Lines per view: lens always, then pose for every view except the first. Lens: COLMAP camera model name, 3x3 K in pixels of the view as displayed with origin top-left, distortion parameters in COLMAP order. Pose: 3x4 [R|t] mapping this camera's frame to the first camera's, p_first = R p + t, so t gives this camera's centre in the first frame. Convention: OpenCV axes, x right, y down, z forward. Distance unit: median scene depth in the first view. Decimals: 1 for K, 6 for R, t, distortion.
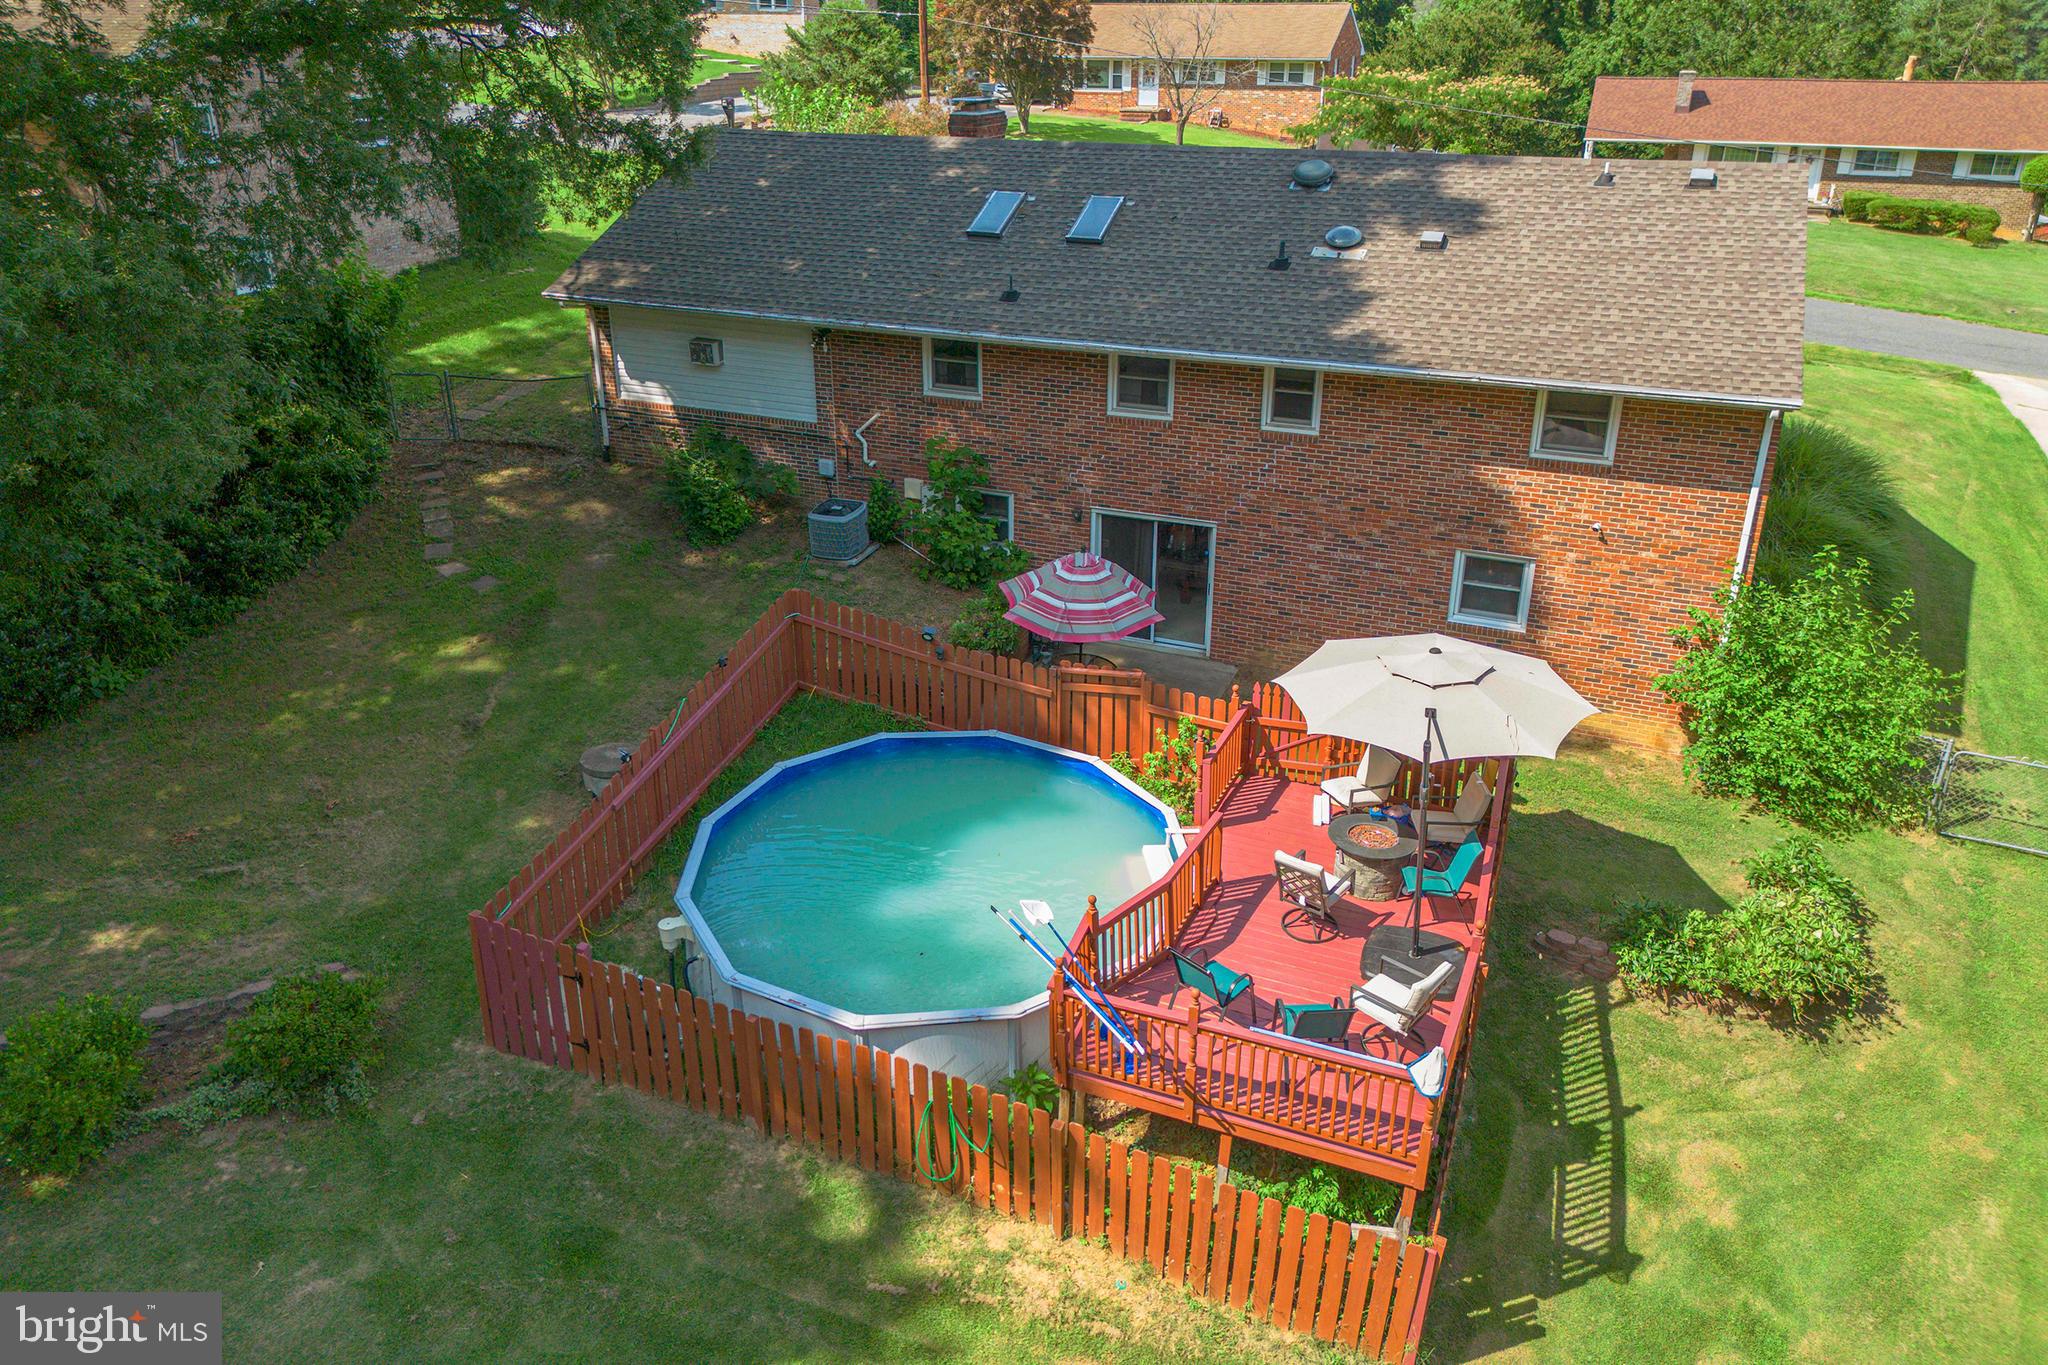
lens RADIAL K [[1375.8, 0, 1025.4], [0, 1375.8, 593.3], [0, 0, 1]] dist [0.145455, -0.085991]
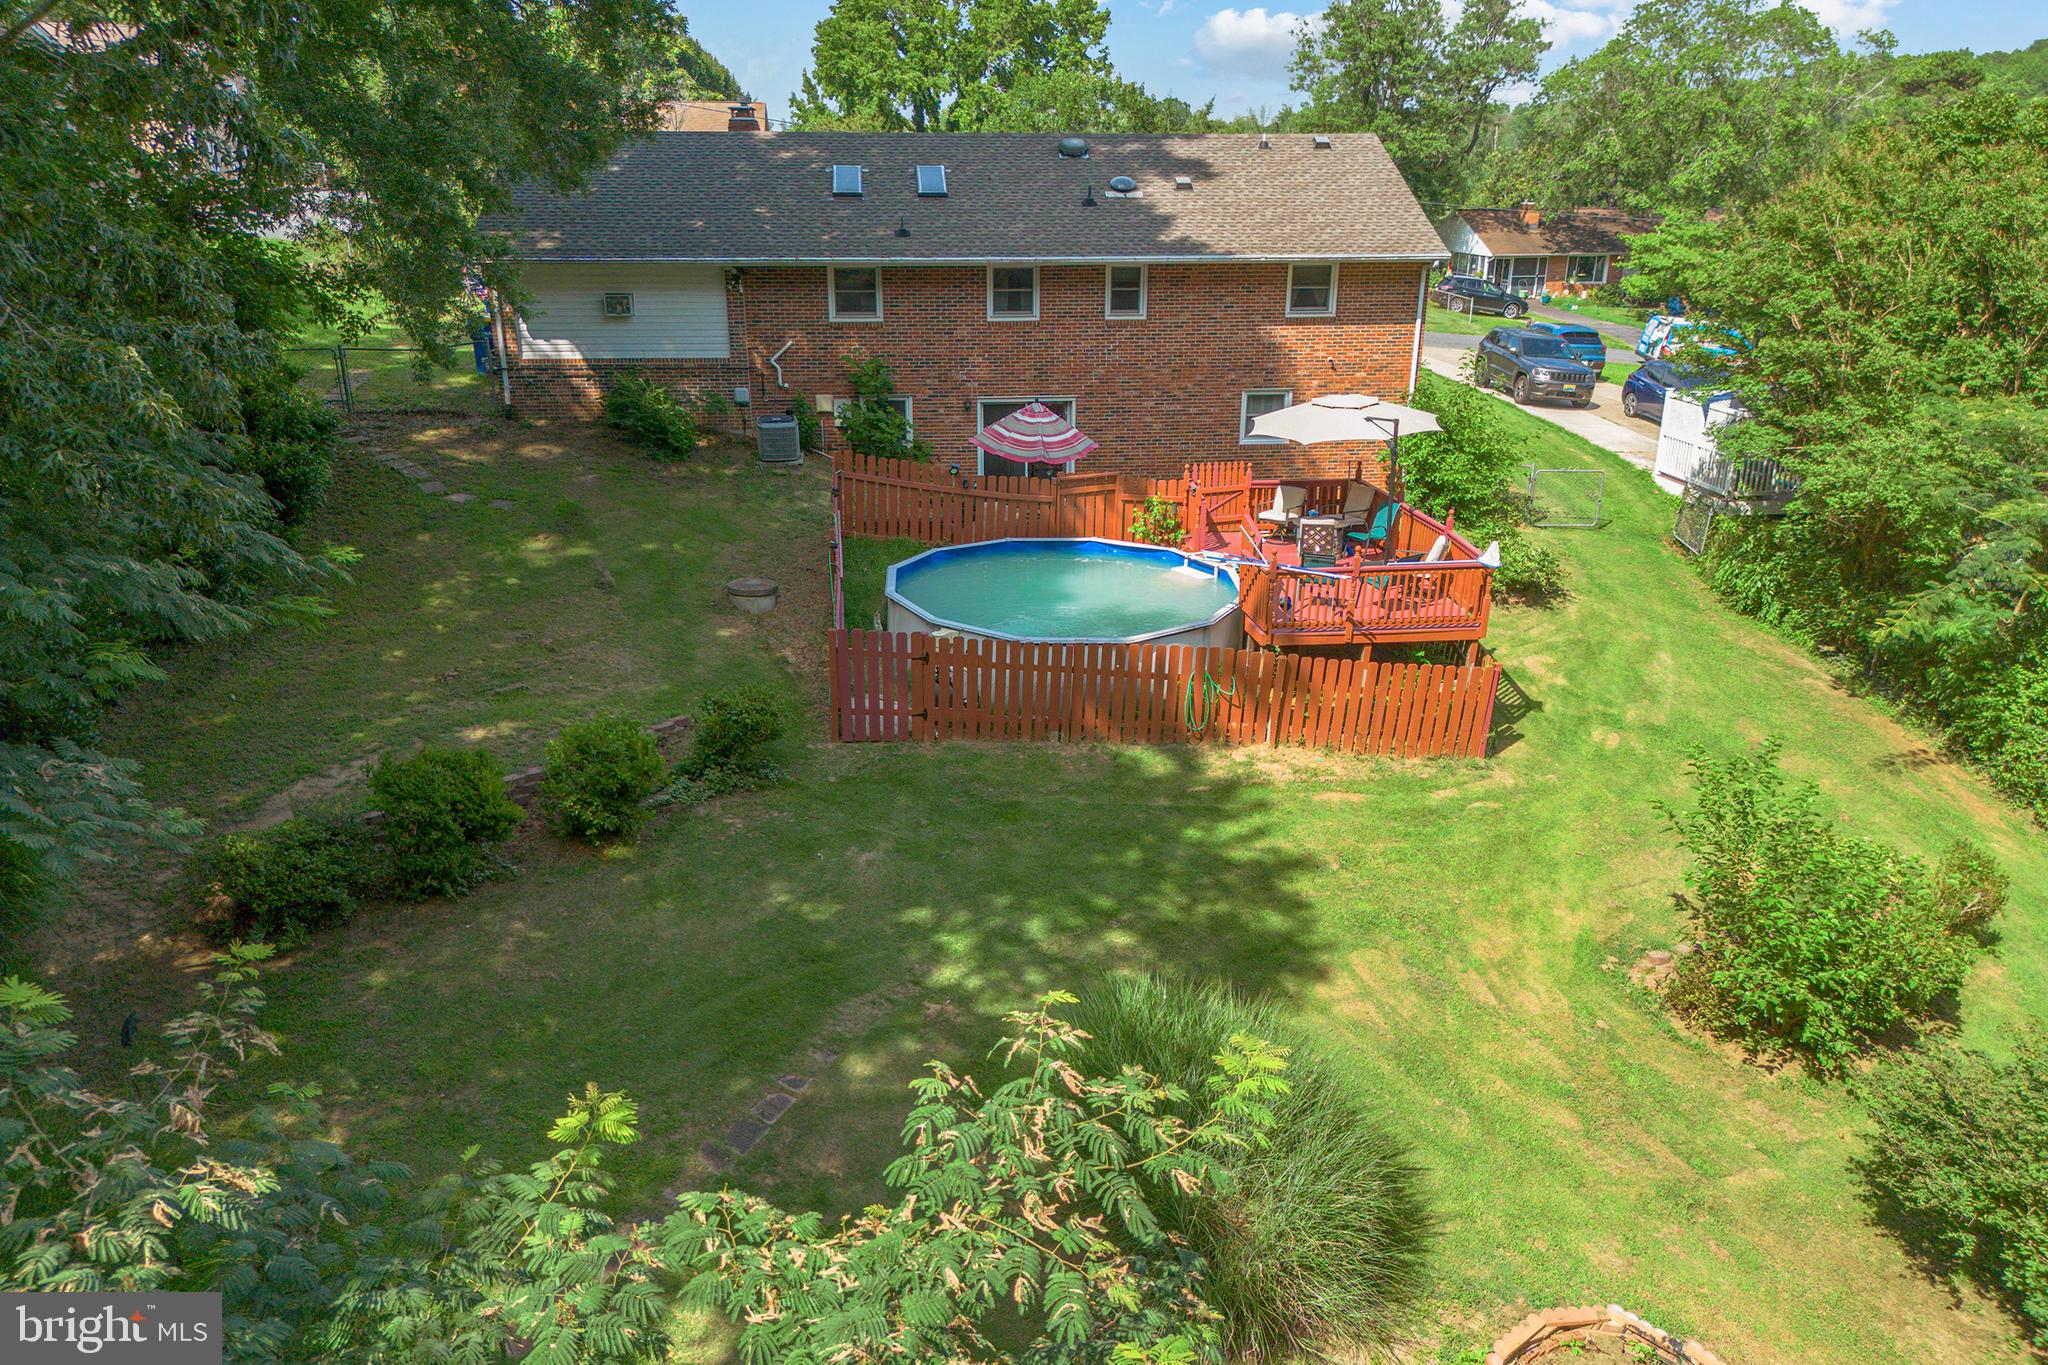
lens RADIAL K [[1375.8, 0, 1025.4], [0, 1375.8, 593.3], [0, 0, 1]] dist [0.145455, -0.085991]
pose [[0.892985, -0.144612, 0.426221, -0.519560], [0.174819, 0.984068, -0.032384, 0.177612], [-0.414747, 0.103430, 0.904039, -0.175605]]
